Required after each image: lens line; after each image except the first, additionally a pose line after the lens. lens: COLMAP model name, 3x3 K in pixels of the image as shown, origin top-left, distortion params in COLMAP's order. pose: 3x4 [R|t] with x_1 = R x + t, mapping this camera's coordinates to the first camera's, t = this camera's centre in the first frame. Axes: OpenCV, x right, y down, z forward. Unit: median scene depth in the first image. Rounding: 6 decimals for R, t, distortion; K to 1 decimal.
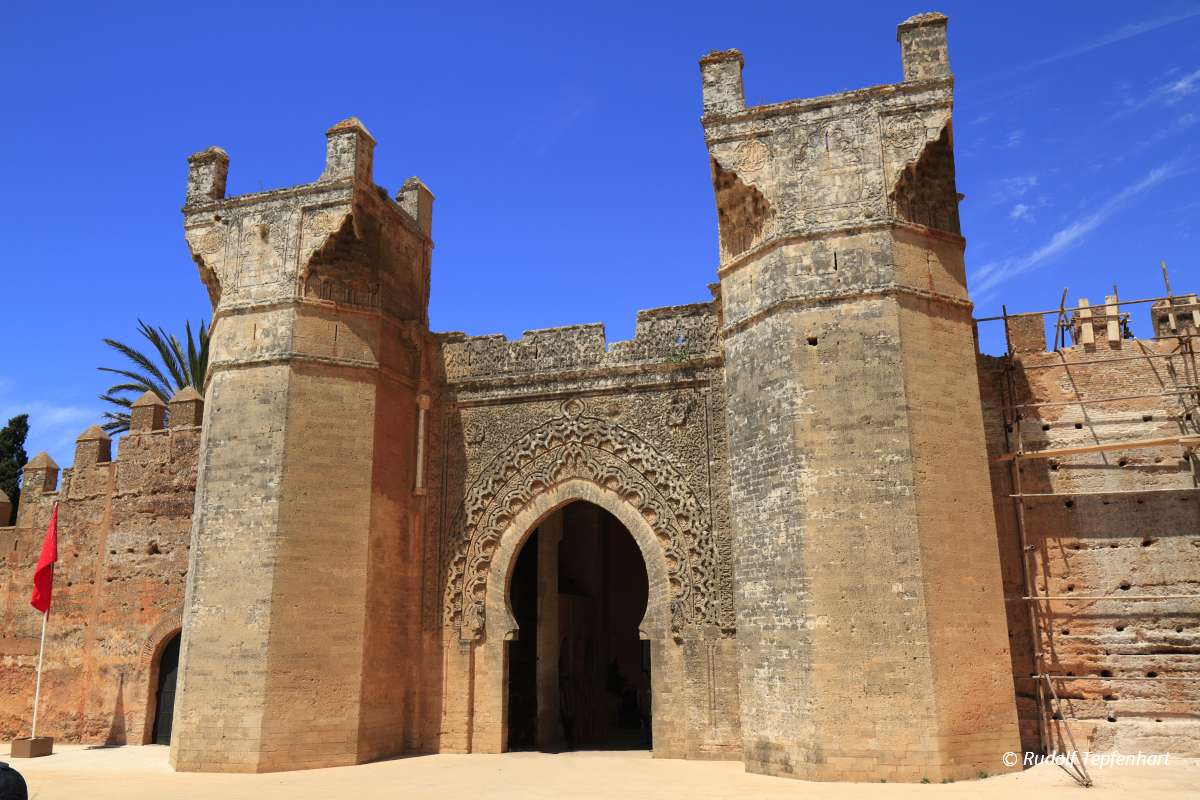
lens RADIAL K [[922.8, 0, 591.6], [0, 922.8, 402.6], [0, 0, 1]] dist [0.000883, -0.002275]
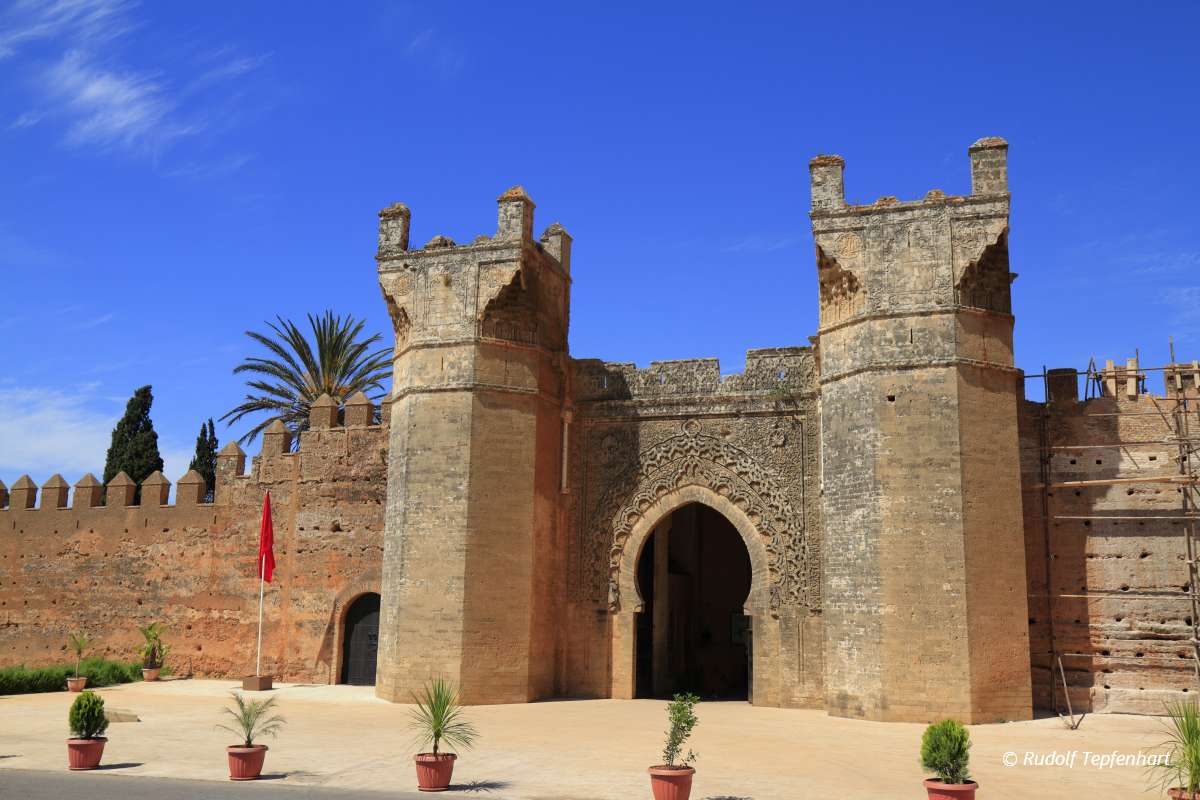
lens RADIAL K [[1042.7, 0, 594.2], [0, 1042.7, 404.2], [0, 0, 1]] dist [-0.002538, -0.003906]
pose [[0.999085, 0.023911, -0.035450, -0.107070], [-0.021483, 0.997498, 0.067353, -0.121411], [0.036971, -0.066530, 0.997099, -0.407167]]
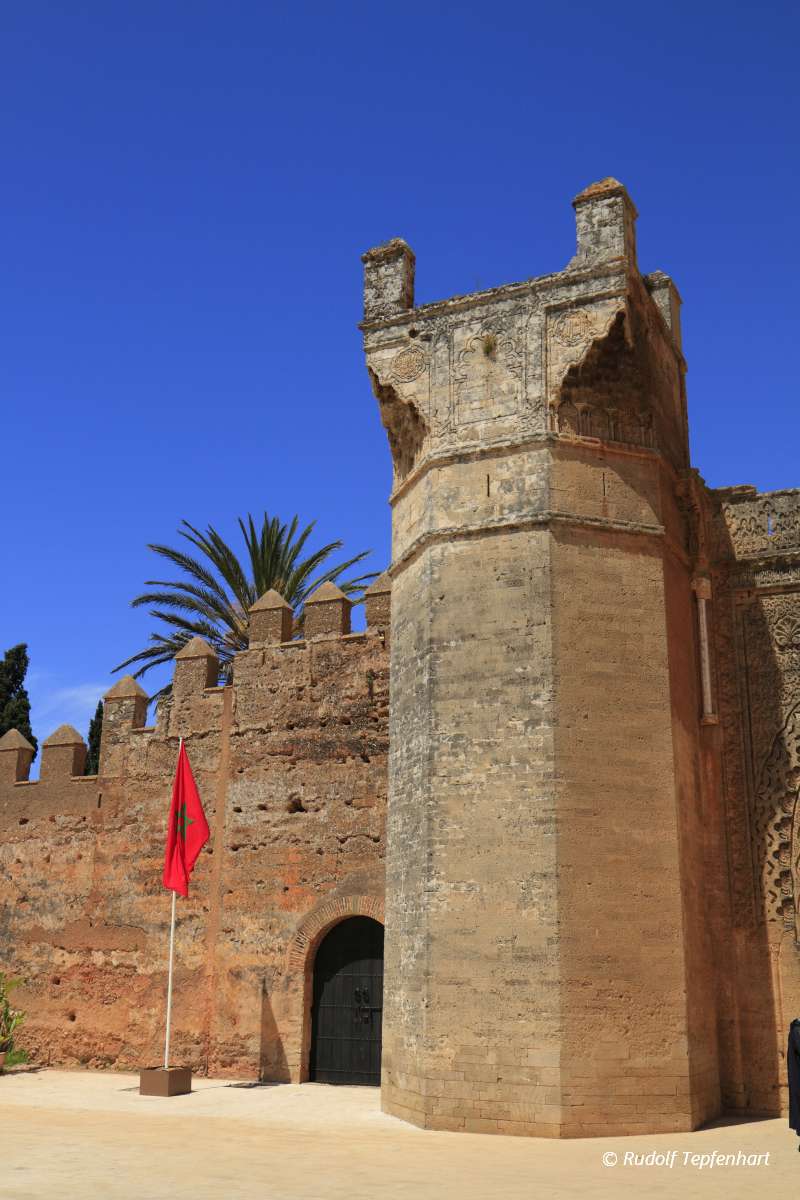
lens RADIAL K [[1162.4, 0, 407.7], [0, 1162.4, 601.1], [0, 0, 1]] dist [0.014057, -0.000586]
pose [[0.989088, -0.018649, -0.146140, -0.297779], [0.012474, 0.998995, -0.043053, 0.046938], [0.146796, 0.040760, 0.988327, 0.129265]]
